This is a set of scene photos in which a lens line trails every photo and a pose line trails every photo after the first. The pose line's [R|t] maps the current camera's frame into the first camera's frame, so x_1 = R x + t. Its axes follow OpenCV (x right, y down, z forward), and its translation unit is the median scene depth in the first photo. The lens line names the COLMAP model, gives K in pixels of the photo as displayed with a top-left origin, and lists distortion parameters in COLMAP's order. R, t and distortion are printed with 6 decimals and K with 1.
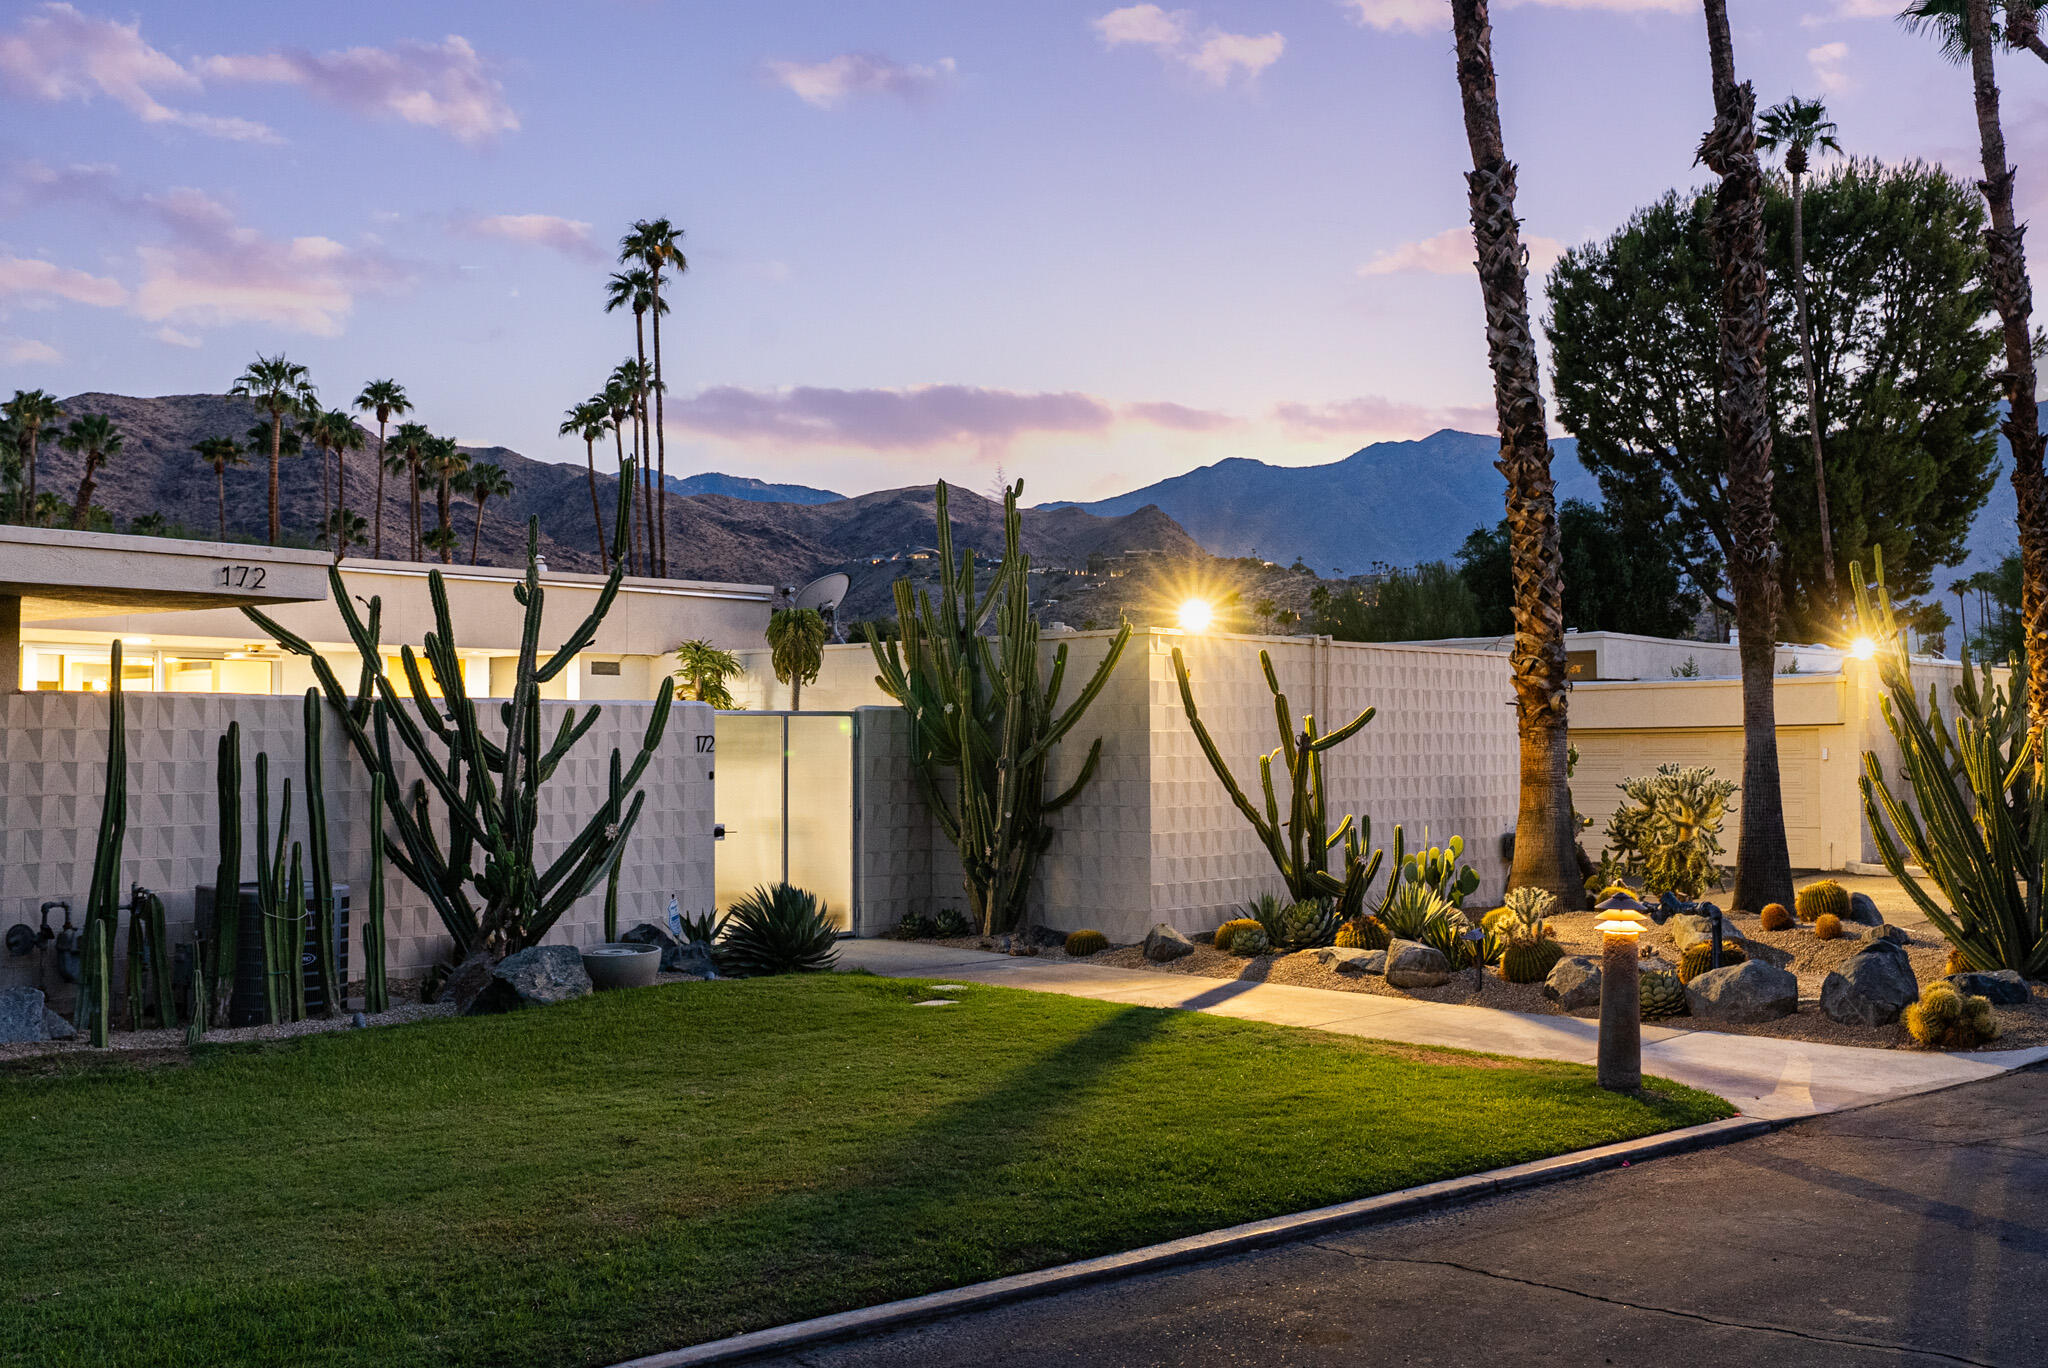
lens RADIAL K [[2130.3, 0, 1021.5], [0, 2130.3, 688.9], [0, 0, 1]] dist [0.008945, 0.000000]
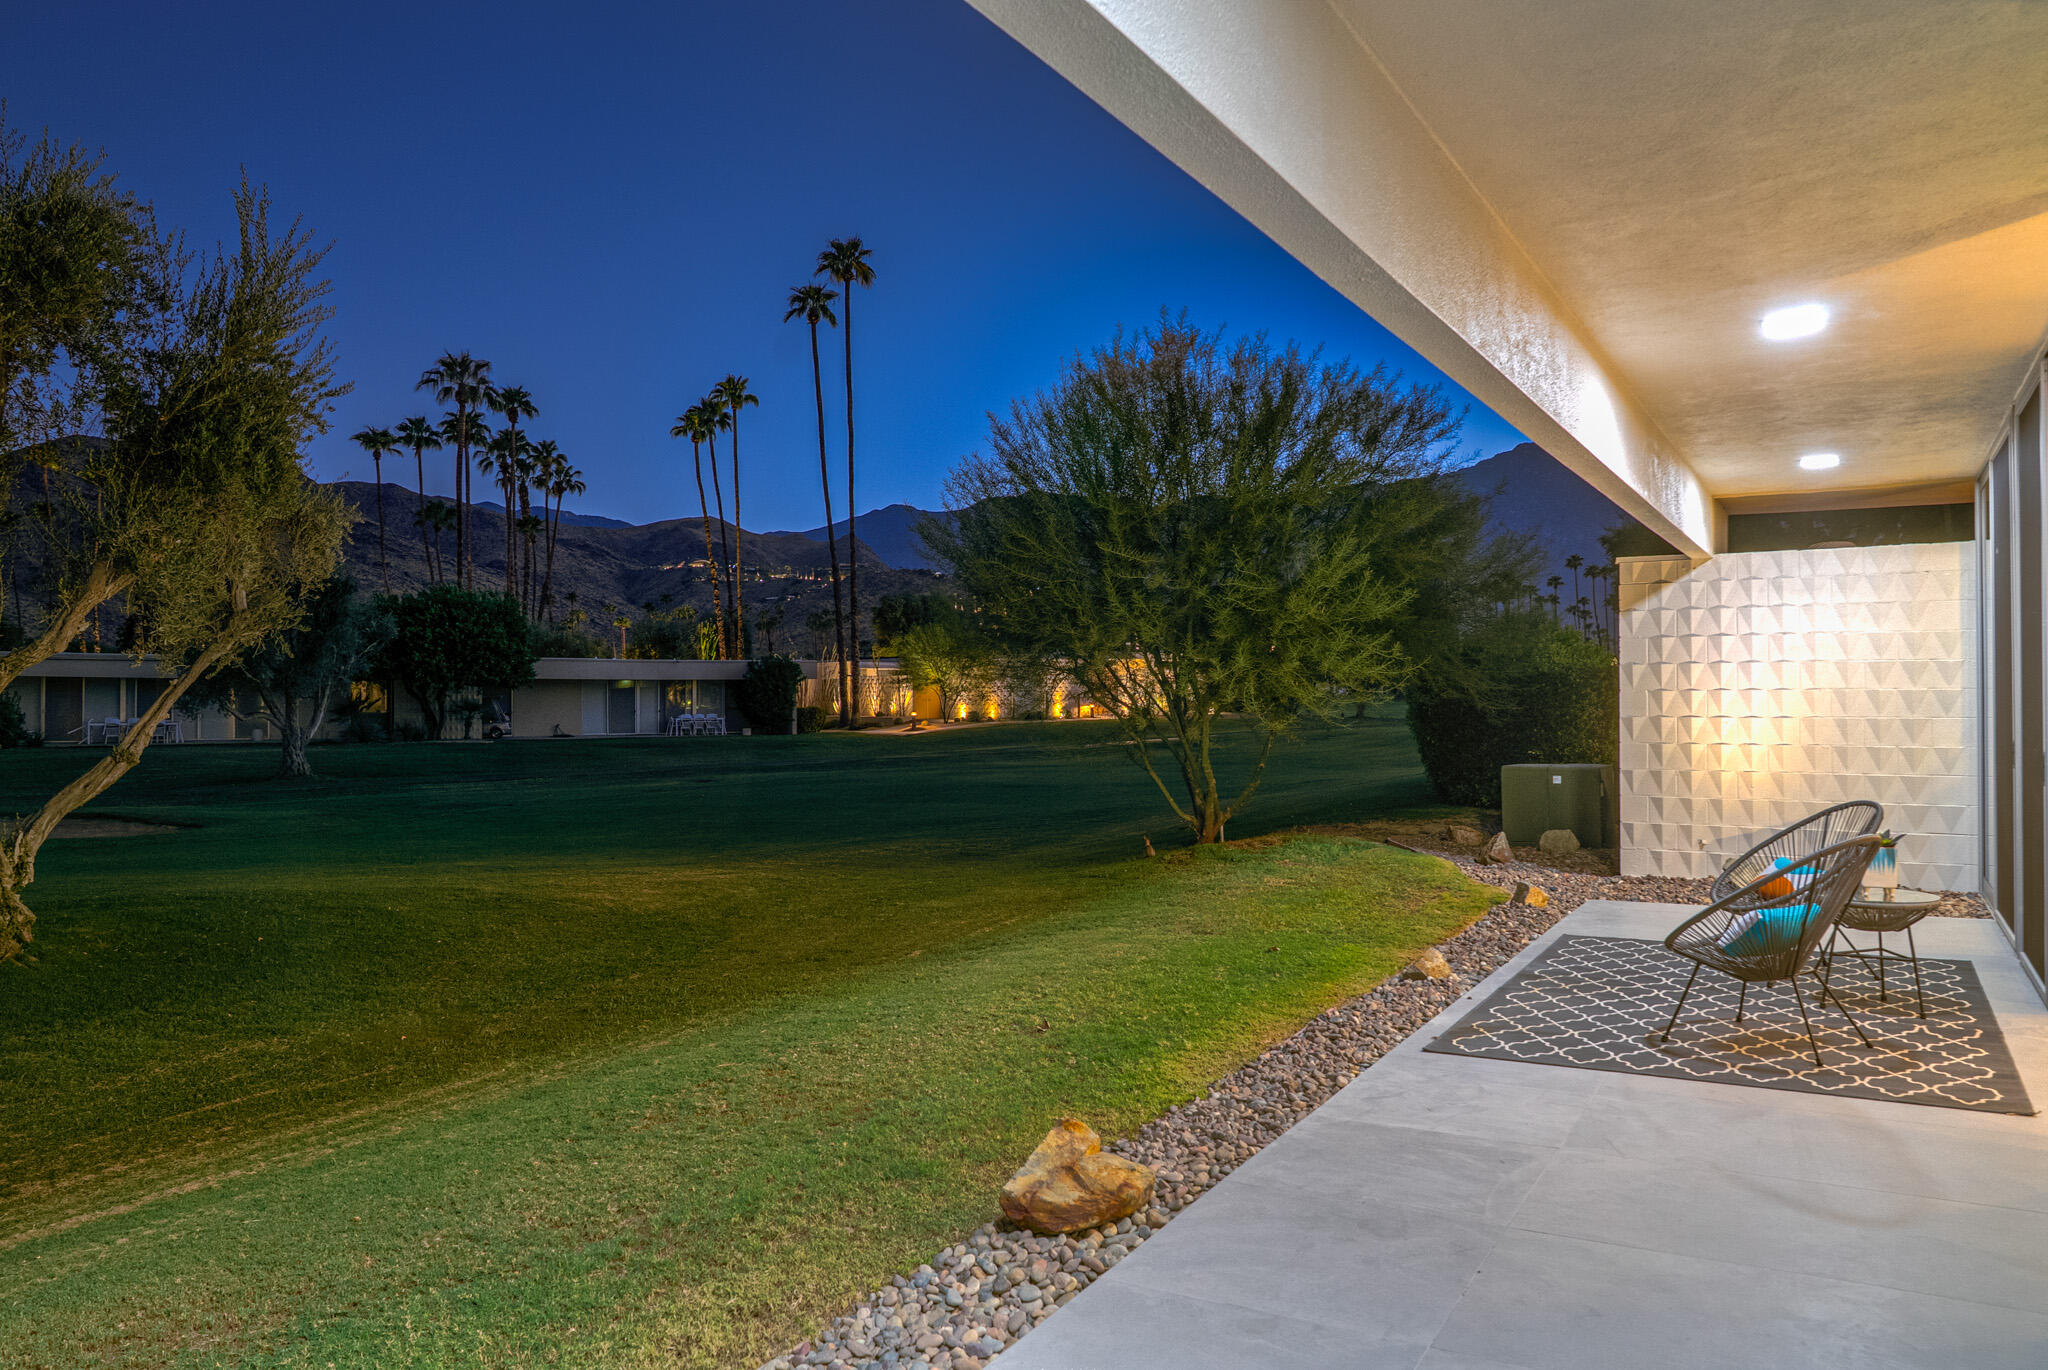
lens RADIAL K [[1391.2, 0, 1026.9], [0, 1391.2, 695.9], [0, 0, 1]] dist [0.009173, 0.000485]
pose [[0.980096, -0.006715, 0.198412, -0.218945], [0.001128, 0.999600, 0.028262, 0.010091], [-0.198523, -0.027476, 0.979711, 0.208933]]
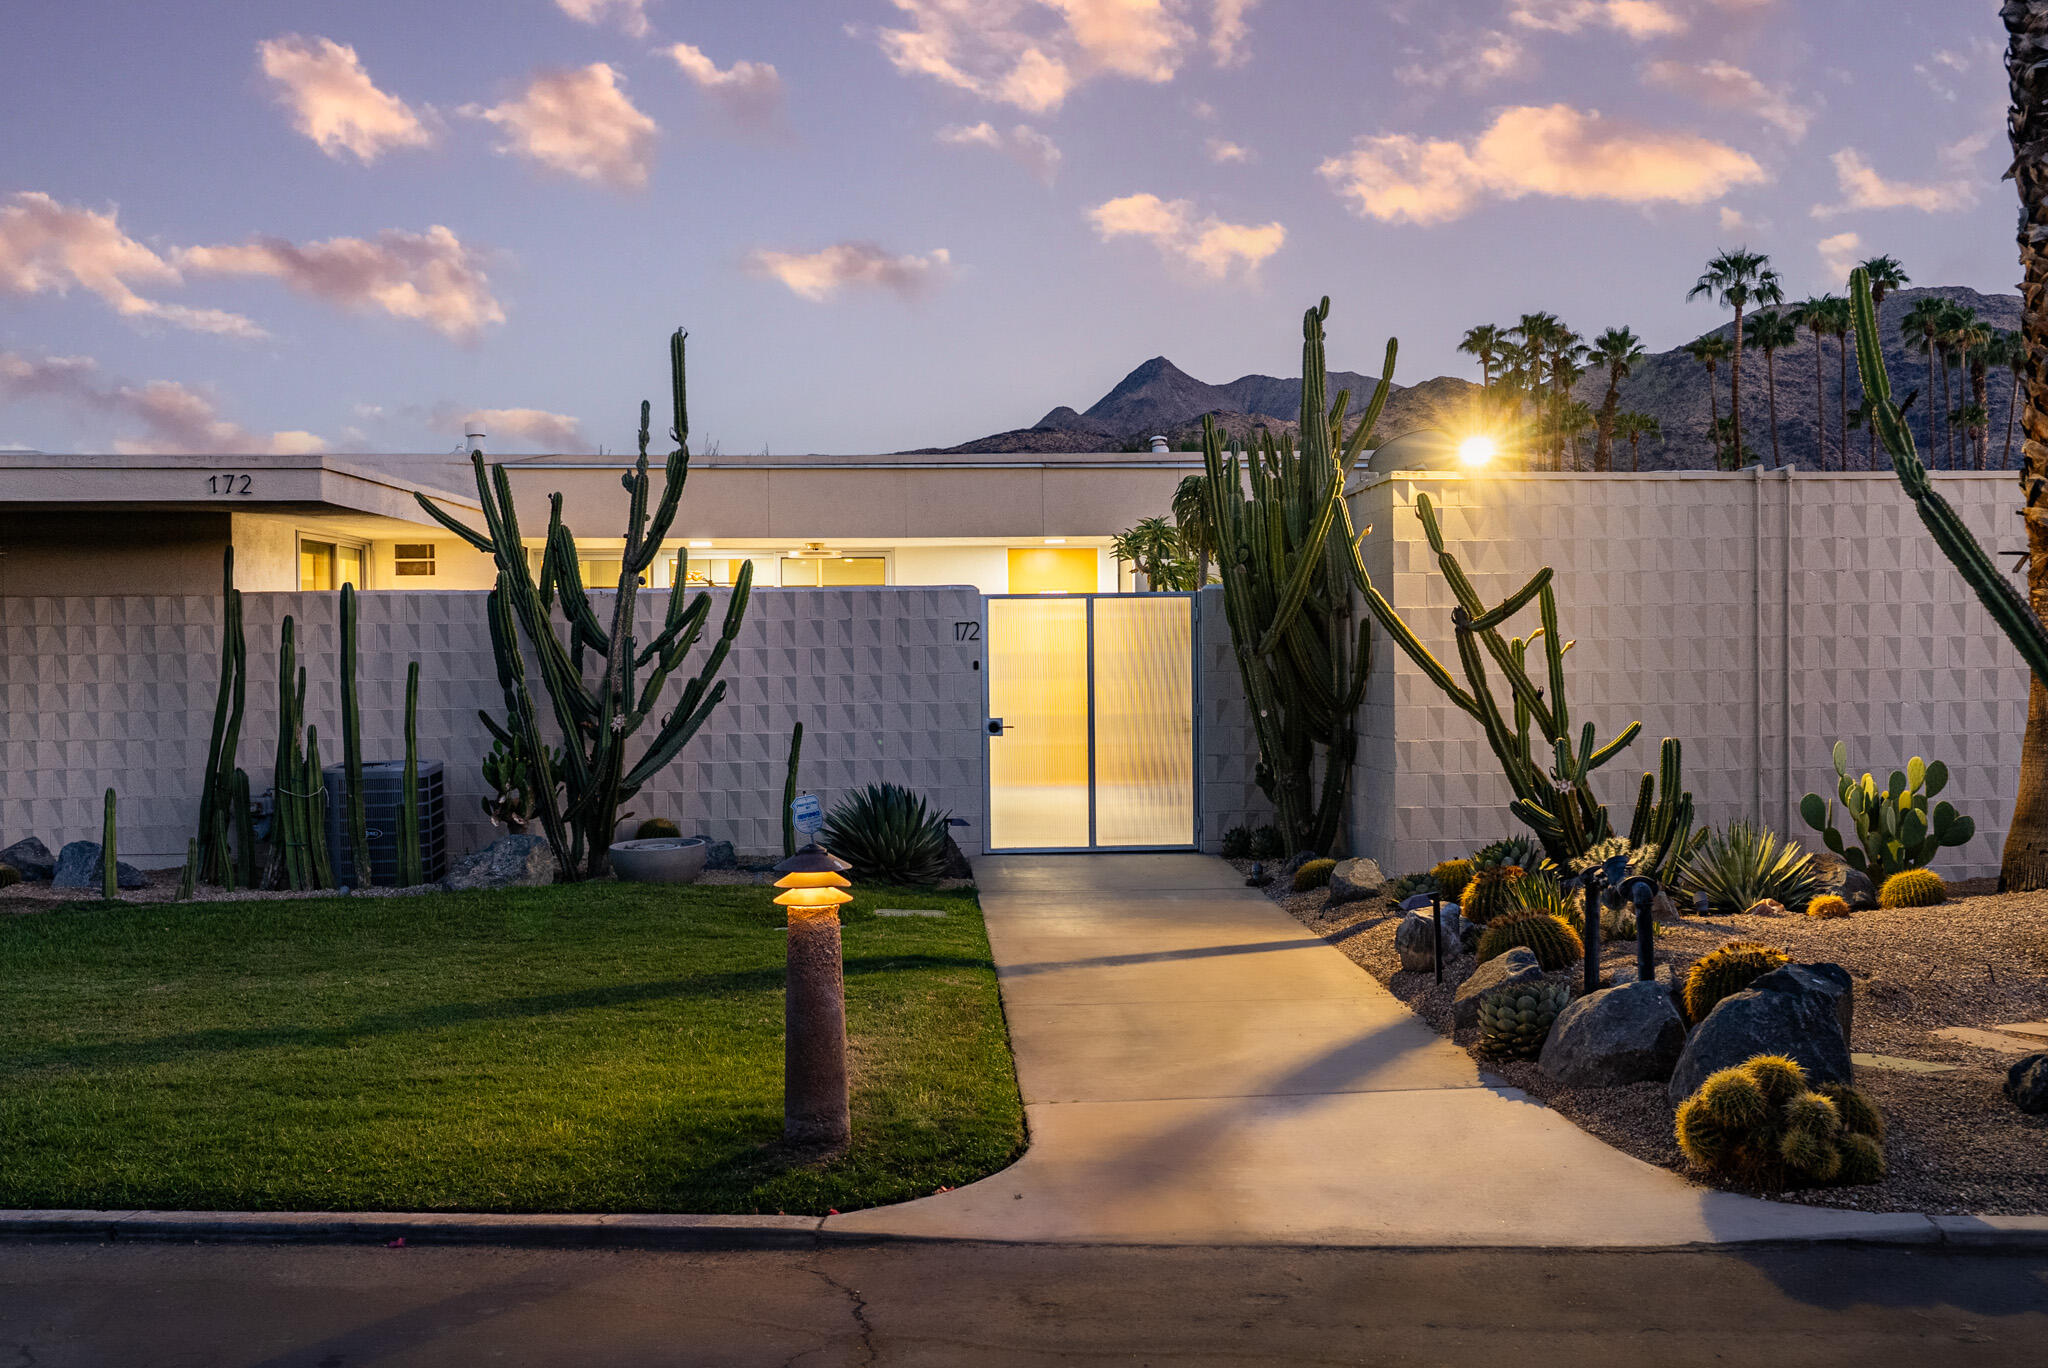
lens RADIAL K [[2046.5, 0, 1019.6], [0, 2046.5, 678.5], [0, 0, 1]] dist [0.014338, 0.000000]
pose [[0.716660, 0.004002, -0.697411, 0.090293], [0.028149, 0.999003, 0.034659, 0.003029], [0.696854, -0.044471, 0.715833, 0.071226]]
